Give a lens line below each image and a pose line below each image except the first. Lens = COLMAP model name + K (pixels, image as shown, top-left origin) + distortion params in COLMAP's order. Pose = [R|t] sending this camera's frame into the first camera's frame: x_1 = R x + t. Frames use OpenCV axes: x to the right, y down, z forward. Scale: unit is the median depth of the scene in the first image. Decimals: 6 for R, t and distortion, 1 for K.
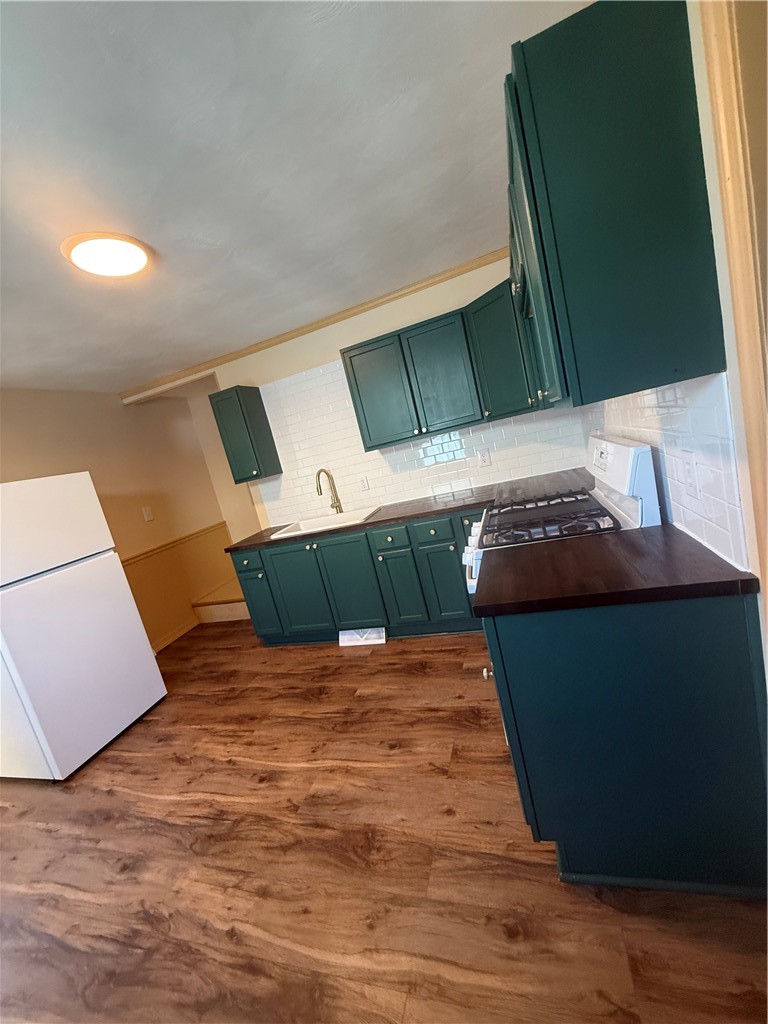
lens RADIAL K [[407.3, 0, 383.0], [0, 407.3, 509.1], [0, 0, 1]] dist [-0.000733, -0.000331]
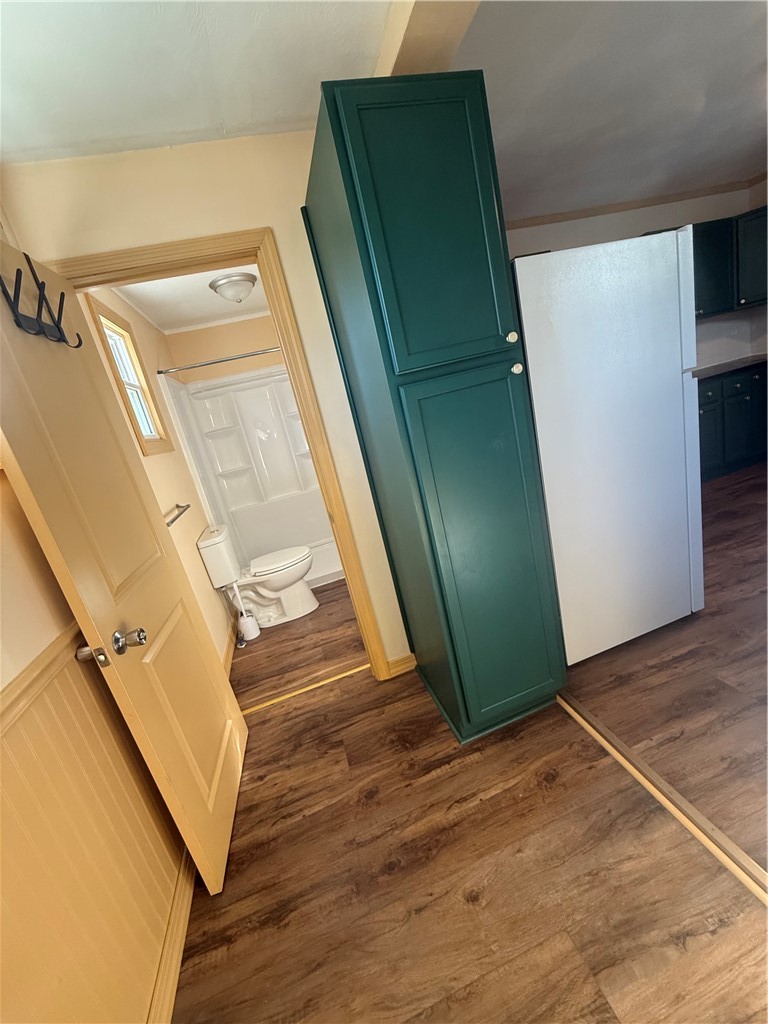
lens RADIAL K [[407.3, 0, 383.0], [0, 407.3, 509.1], [0, 0, 1]] dist [-0.000733, -0.000331]
pose [[0.852367, -0.090779, 0.515004, -1.854240], [0.108127, 0.994130, -0.003724, 0.397760], [-0.511643, 0.058860, 0.857180, 0.613778]]
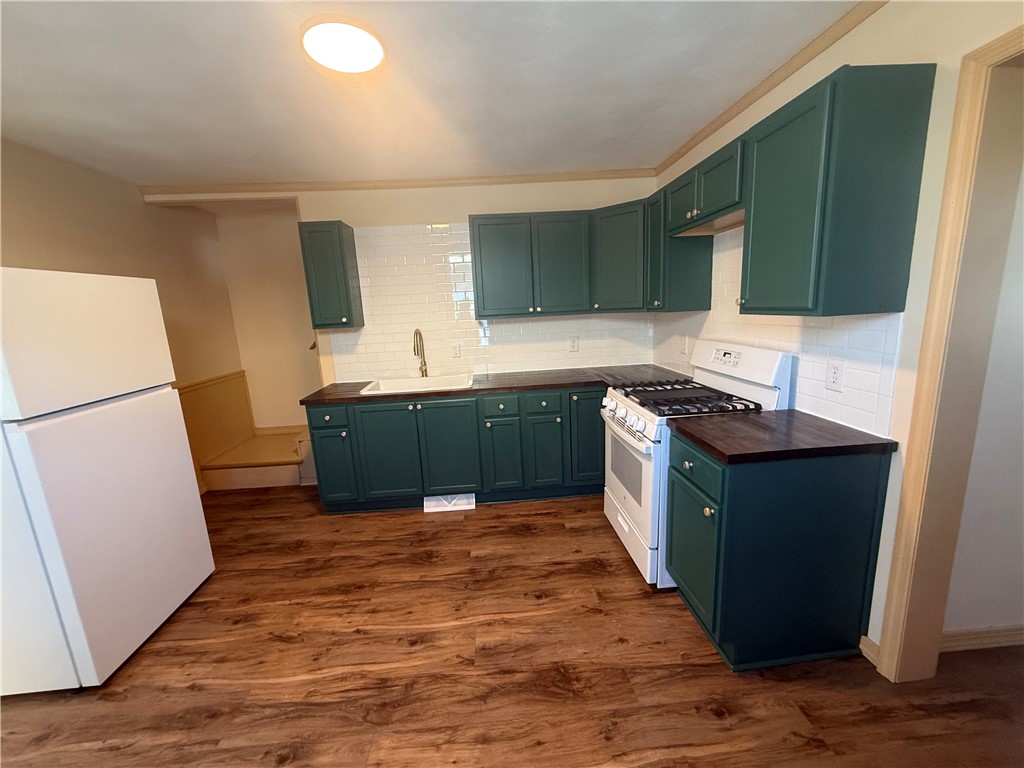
lens RADIAL K [[407.3, 0, 509.4], [0, 407.3, 385.5], [0, 0, 1]] dist [-0.000733, -0.000331]
pose [[0.916877, 0.119331, 0.380916, -0.467365], [-0.112233, 0.992841, -0.040882, 0.076730], [-0.383067, -0.005268, 0.923705, 0.040561]]
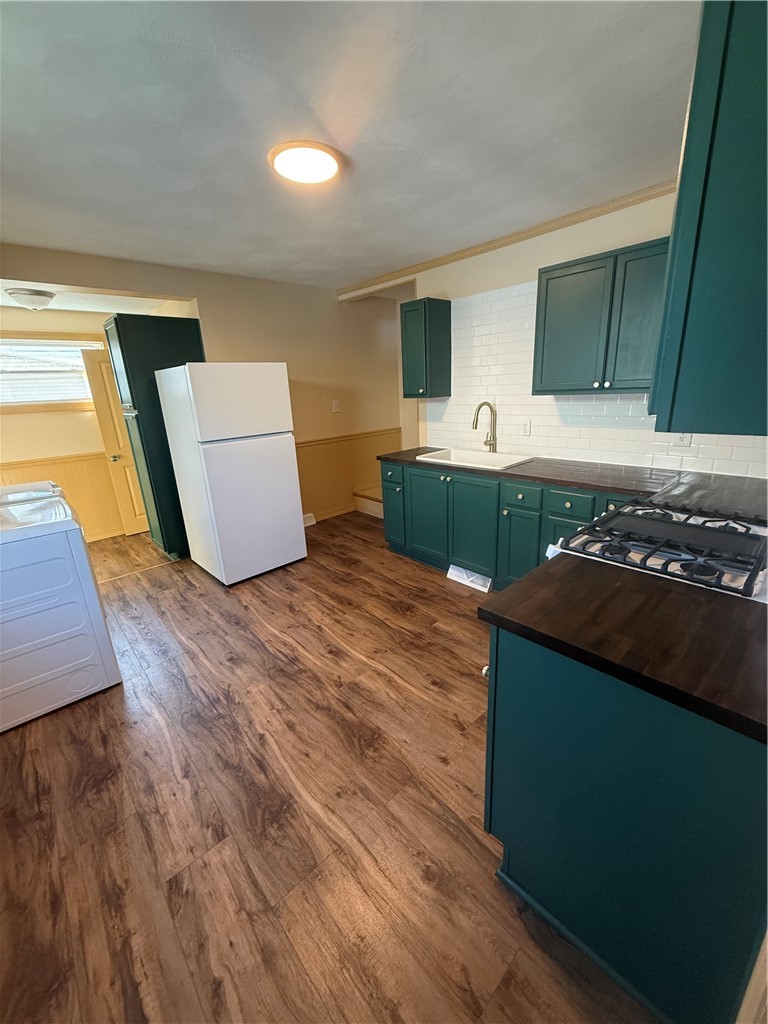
lens RADIAL K [[407.3, 0, 383.0], [0, 407.3, 509.1], [0, 0, 1]] dist [-0.000733, -0.000331]
pose [[0.852098, 0.329479, -0.406660, 0.173493], [-0.237676, 0.935842, 0.260211, -0.085104], [0.466304, -0.125072, 0.875738, 0.045502]]
